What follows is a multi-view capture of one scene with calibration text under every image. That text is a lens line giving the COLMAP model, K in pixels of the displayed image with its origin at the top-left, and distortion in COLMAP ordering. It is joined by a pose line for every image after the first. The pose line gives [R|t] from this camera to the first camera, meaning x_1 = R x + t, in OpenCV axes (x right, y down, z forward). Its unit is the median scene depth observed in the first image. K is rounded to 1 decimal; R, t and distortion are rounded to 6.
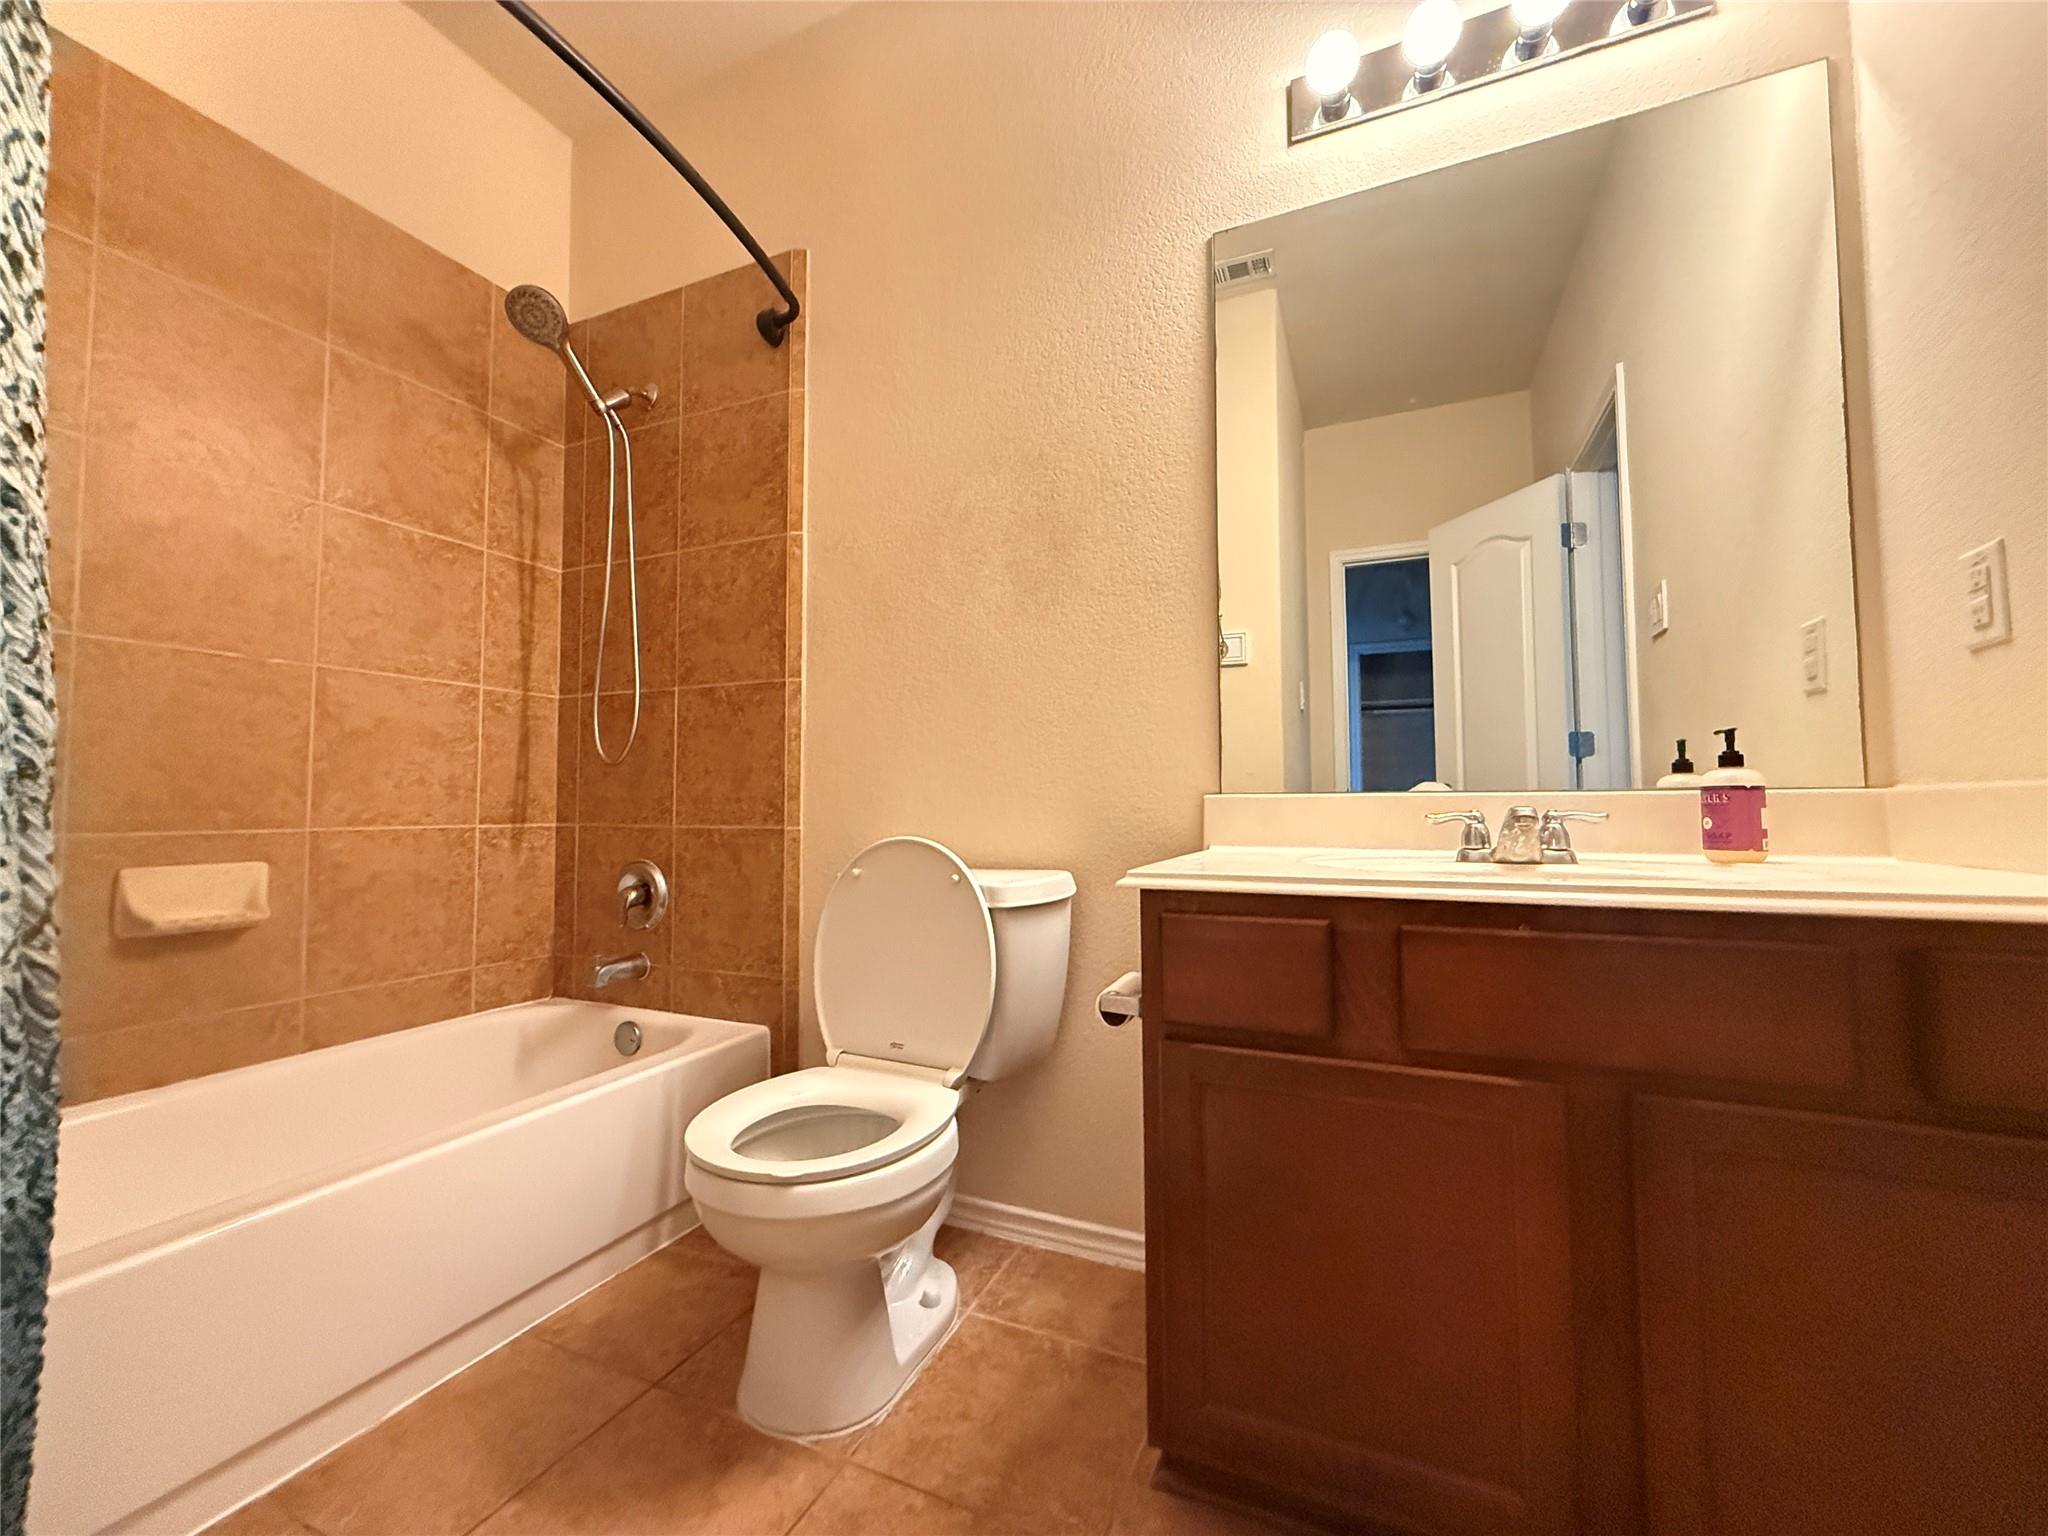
lens RADIAL K [[817.2, 0, 1026.7], [0, 817.2, 768.9], [0, 0, 1]] dist [0.000070, -0.000514]
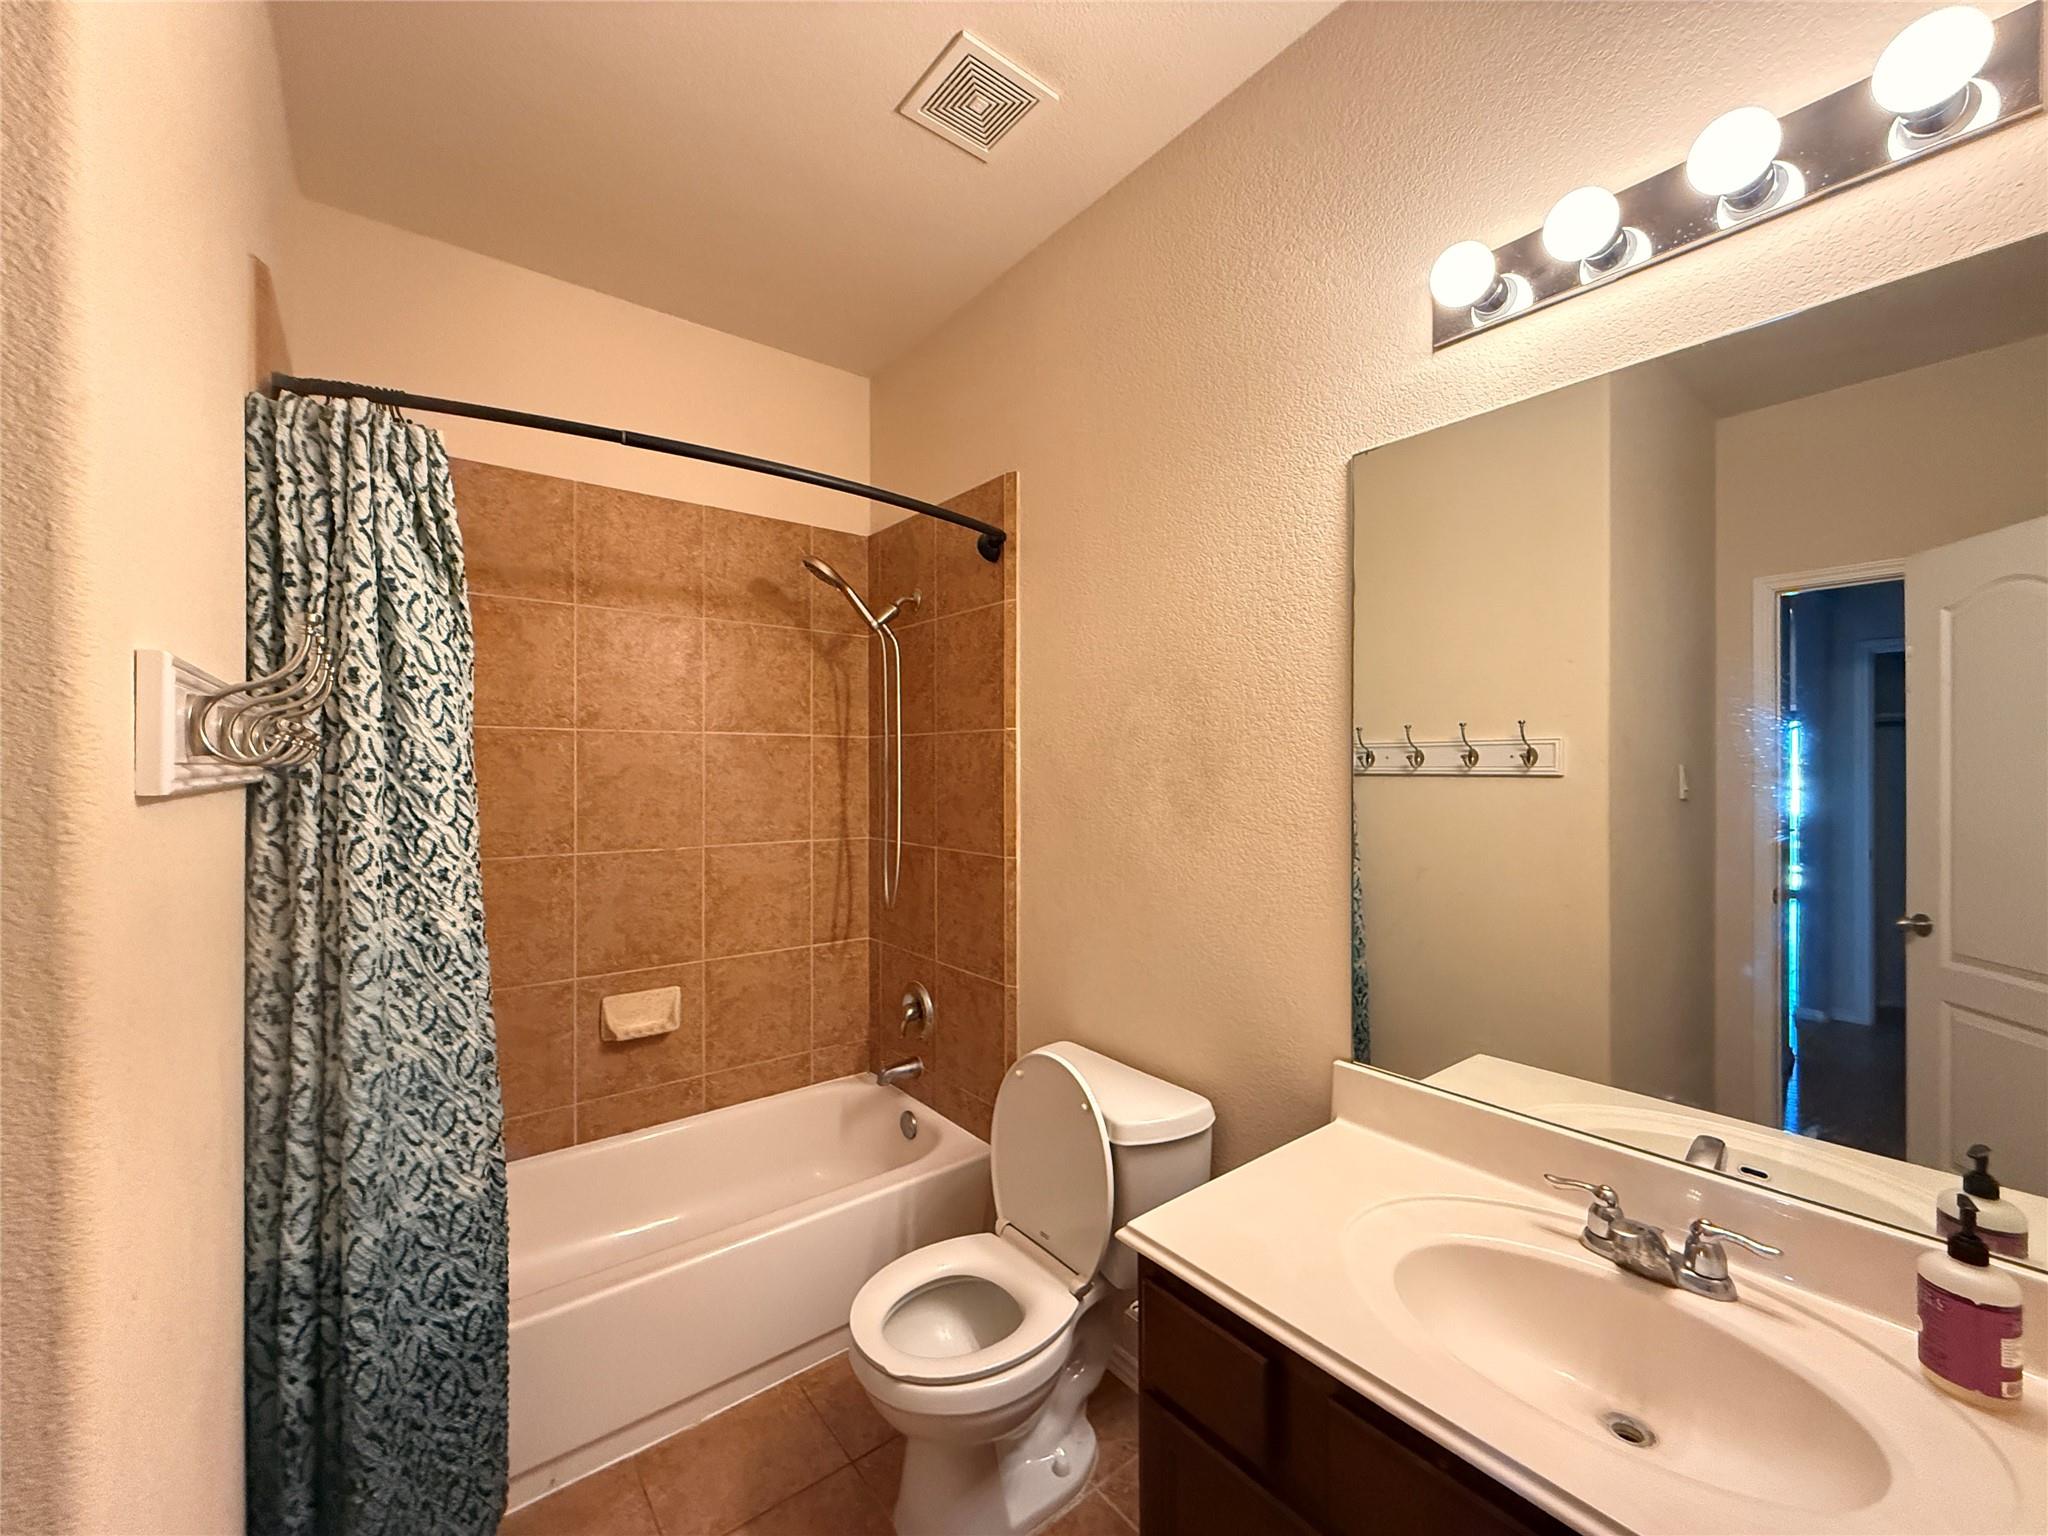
lens RADIAL K [[817.2, 0, 1033.2], [0, 817.2, 770.0], [0, 0, 1]] dist [0.000070, -0.000514]
pose [[0.886596, 0.006281, -0.462503, 0.274402], [0.017721, 0.998712, 0.047535, -0.286826], [0.462206, -0.050340, 0.885343, 0.002823]]
